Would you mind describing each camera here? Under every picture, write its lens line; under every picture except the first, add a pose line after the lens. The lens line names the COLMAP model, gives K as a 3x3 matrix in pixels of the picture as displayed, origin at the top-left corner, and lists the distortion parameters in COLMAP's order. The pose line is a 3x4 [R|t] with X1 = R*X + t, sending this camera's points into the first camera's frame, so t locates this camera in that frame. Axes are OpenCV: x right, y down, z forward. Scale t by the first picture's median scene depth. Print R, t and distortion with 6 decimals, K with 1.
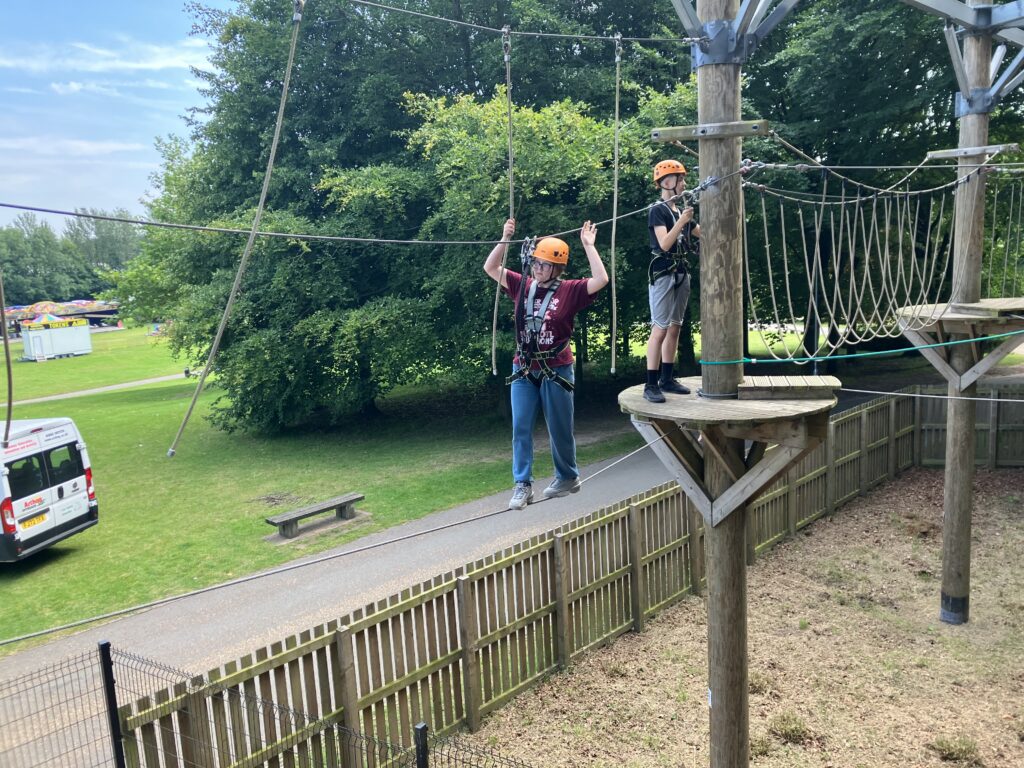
lens RADIAL K [[811.7, 0, 513.4], [0, 811.7, 365.1], [0, 0, 1]] dist [0.031629, -0.031030]
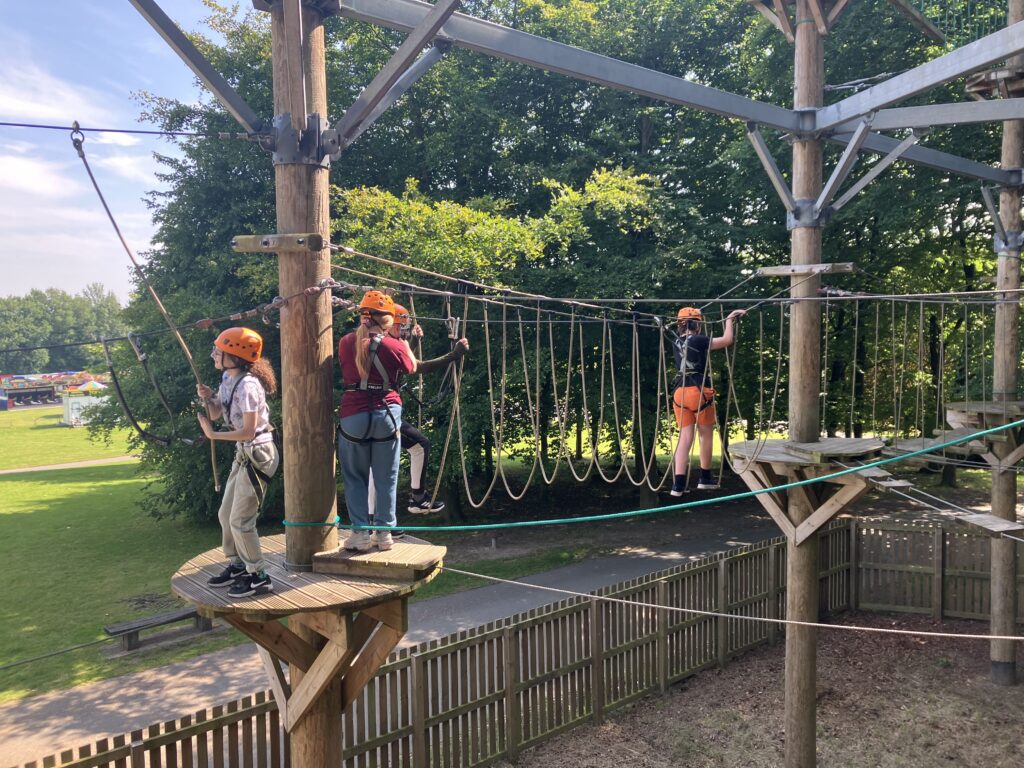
lens RADIAL K [[811.7, 0, 513.2], [0, 811.7, 369.1], [0, 0, 1]] dist [0.031629, -0.031030]
pose [[0.996152, 0.045393, -0.074967, 0.212480], [-0.052546, 0.993957, -0.096374, -0.036154], [0.070139, 0.099942, 0.992518, 0.082473]]
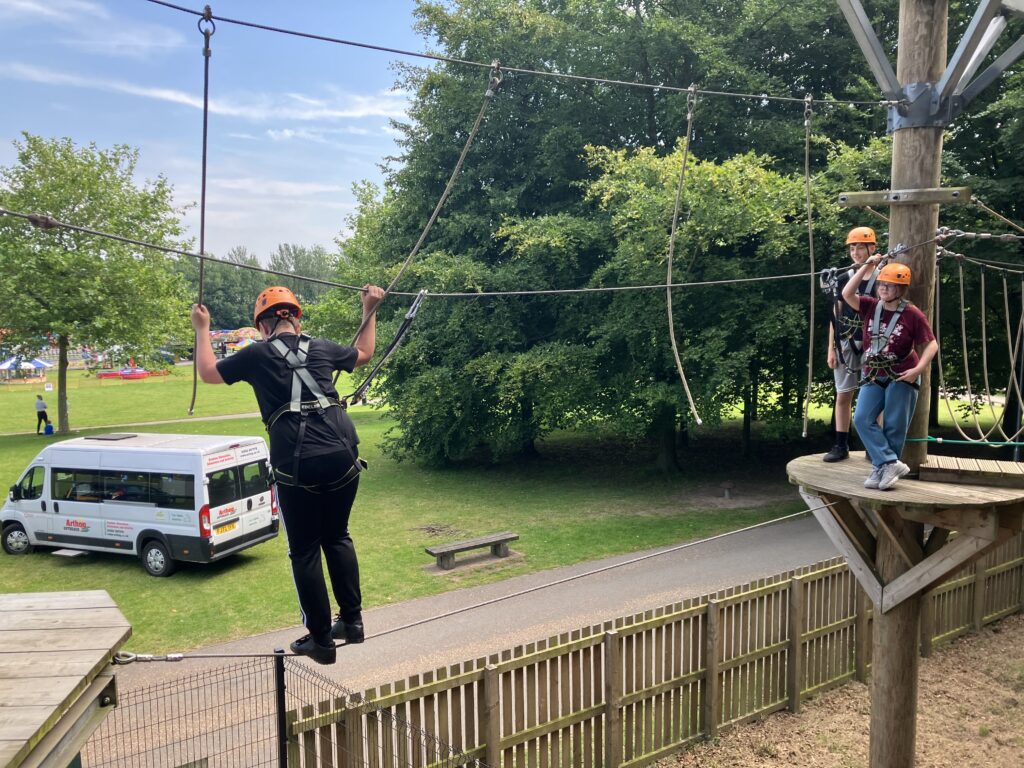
lens RADIAL K [[811.7, 0, 508.6], [0, 811.7, 383.0], [0, 0, 1]] dist [0.031629, -0.031030]
pose [[0.976772, 0.065420, -0.204050, -0.000521], [-0.071955, 0.997100, -0.024762, -0.004999], [0.201838, 0.038869, 0.978647, -0.008227]]
